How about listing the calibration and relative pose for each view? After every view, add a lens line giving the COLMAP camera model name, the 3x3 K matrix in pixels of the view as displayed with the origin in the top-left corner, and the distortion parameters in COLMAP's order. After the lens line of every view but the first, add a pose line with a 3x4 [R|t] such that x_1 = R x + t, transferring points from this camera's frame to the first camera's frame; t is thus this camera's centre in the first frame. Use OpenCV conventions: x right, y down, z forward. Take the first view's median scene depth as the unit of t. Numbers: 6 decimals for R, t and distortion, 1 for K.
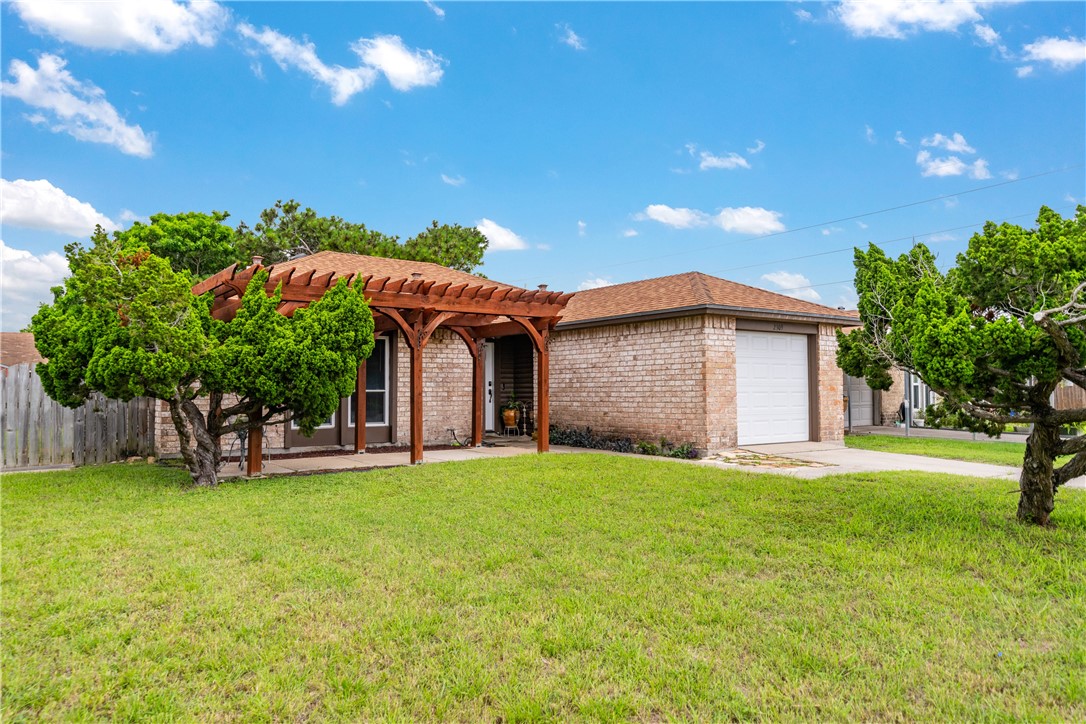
lens RADIAL K [[727.7, 0, 542.7], [0, 727.7, 360.8], [0, 0, 1]] dist [0.012199, -0.003603]
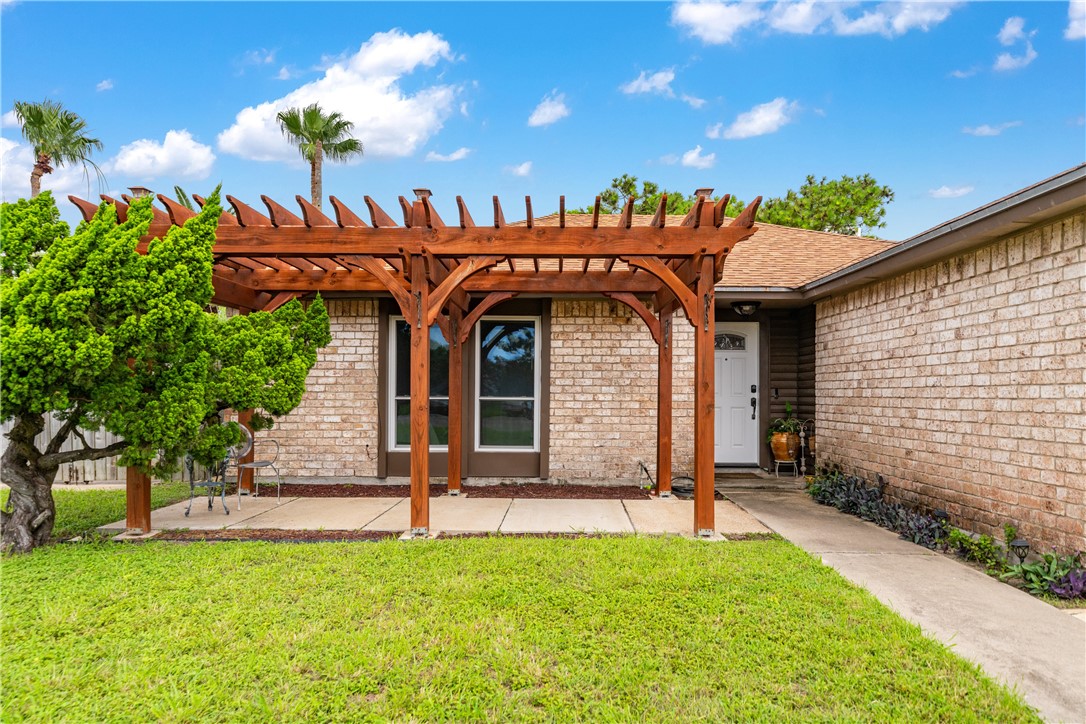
lens RADIAL K [[727.7, 0, 542.5], [0, 727.7, 371.3], [0, 0, 1]] dist [0.012199, -0.003603]
pose [[0.803679, -0.007178, -0.595020, 0.182867], [0.013903, 0.999881, 0.006716, 0.011998], [0.594901, -0.013670, 0.803683, 0.476119]]
